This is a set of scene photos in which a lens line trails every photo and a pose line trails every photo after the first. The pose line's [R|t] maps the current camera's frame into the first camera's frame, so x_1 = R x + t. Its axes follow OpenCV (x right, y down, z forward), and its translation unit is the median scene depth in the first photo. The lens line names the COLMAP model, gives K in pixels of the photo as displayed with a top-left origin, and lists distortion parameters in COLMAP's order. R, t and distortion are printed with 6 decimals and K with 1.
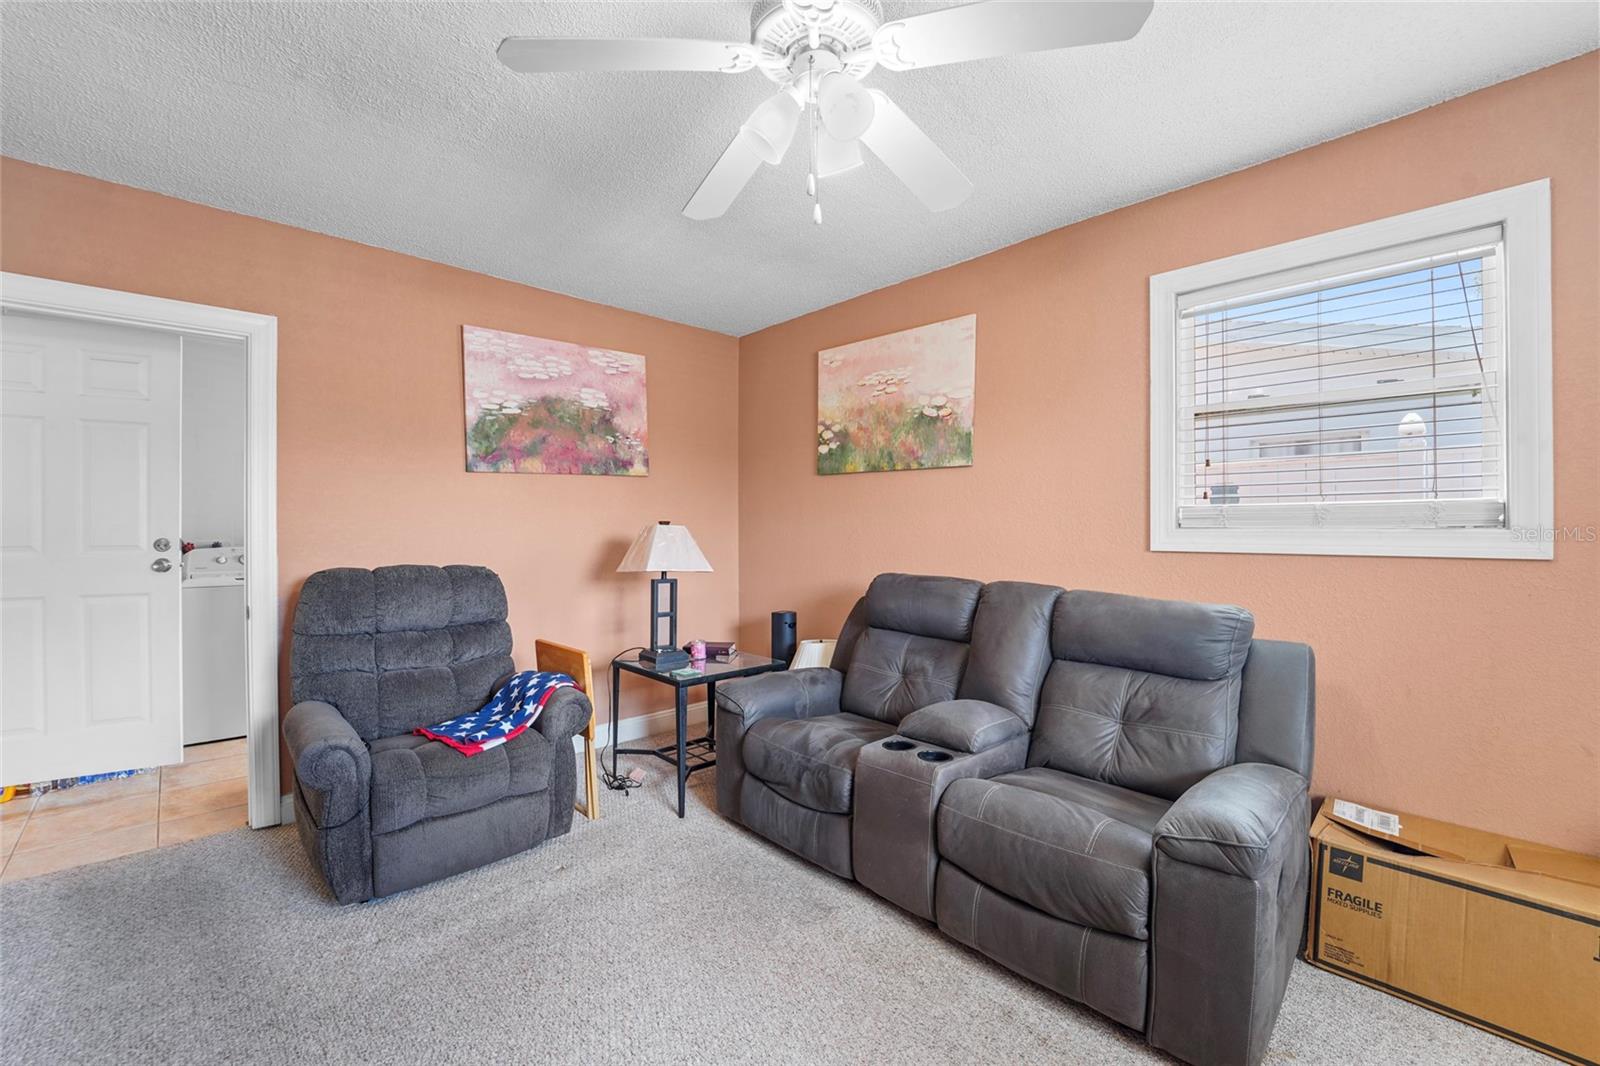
lens RADIAL K [[669.4, 0, 795.8], [0, 669.4, 511.7], [0, 0, 1]] dist [-0.022321, 0.000214]
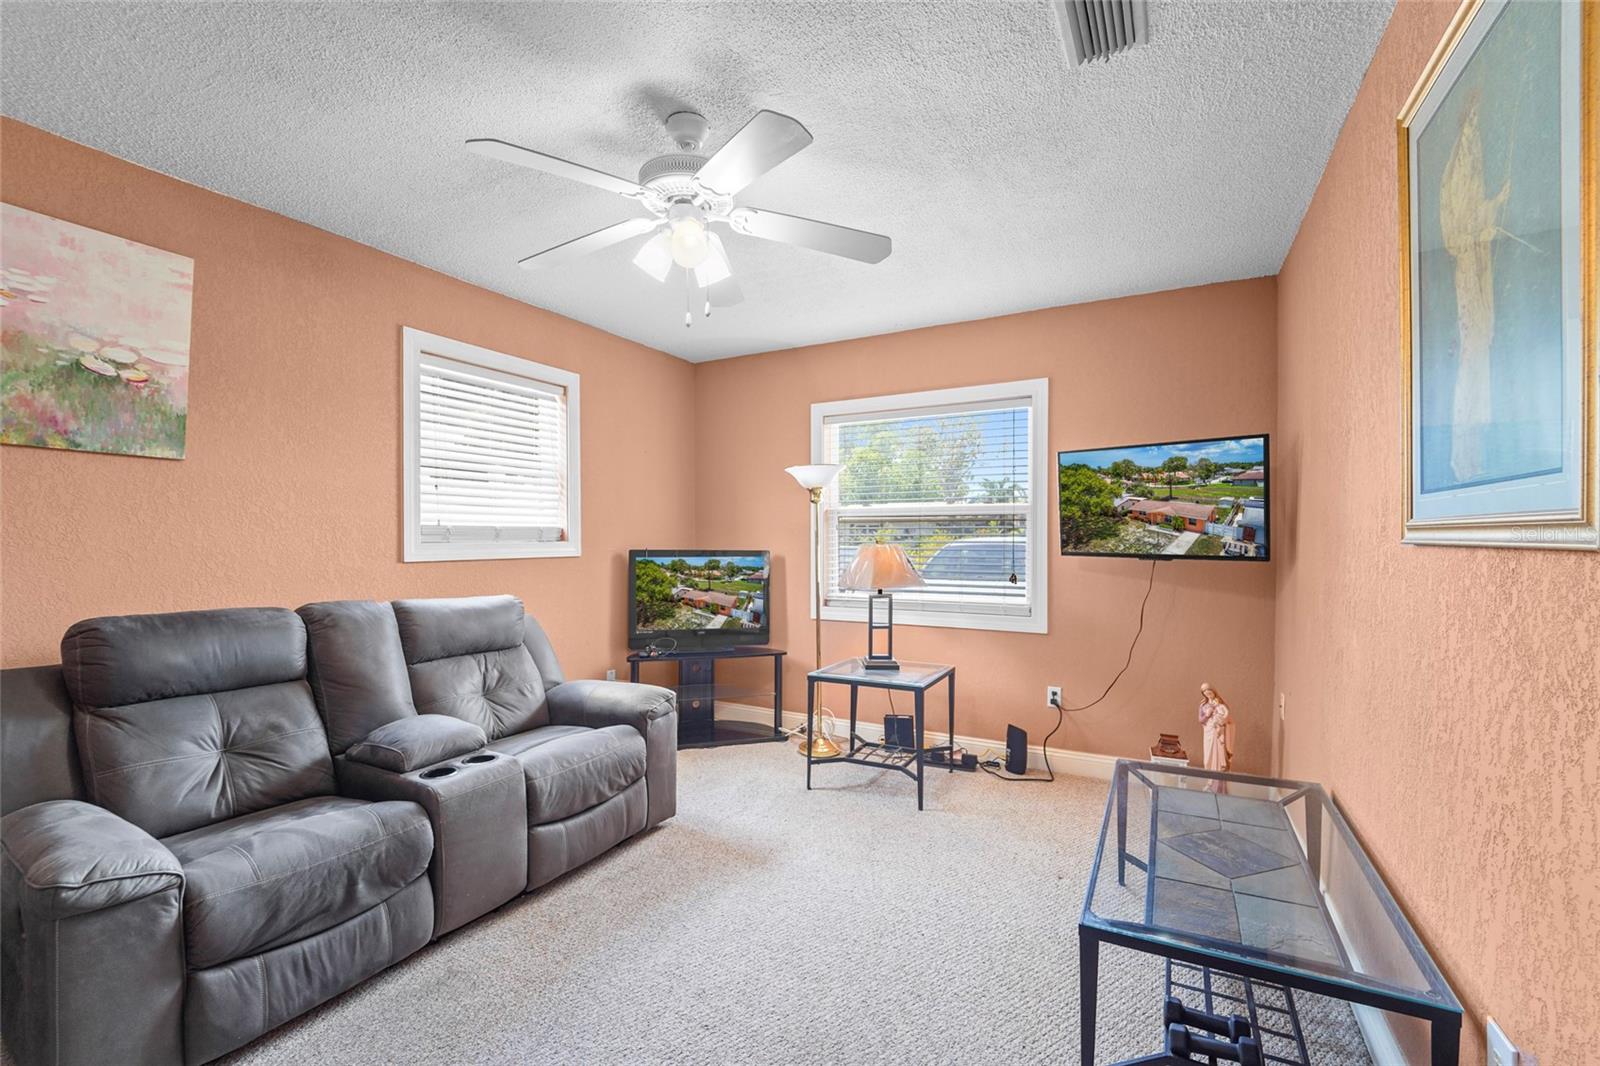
lens RADIAL K [[669.4, 0, 795.8], [0, 669.4, 511.7], [0, 0, 1]] dist [-0.022321, 0.000214]
pose [[-0.311417, 0.040086, 0.949428, -0.635483], [-0.014631, 0.998789, -0.046969, 0.012575], [-0.950161, -0.028518, -0.310453, 0.575291]]
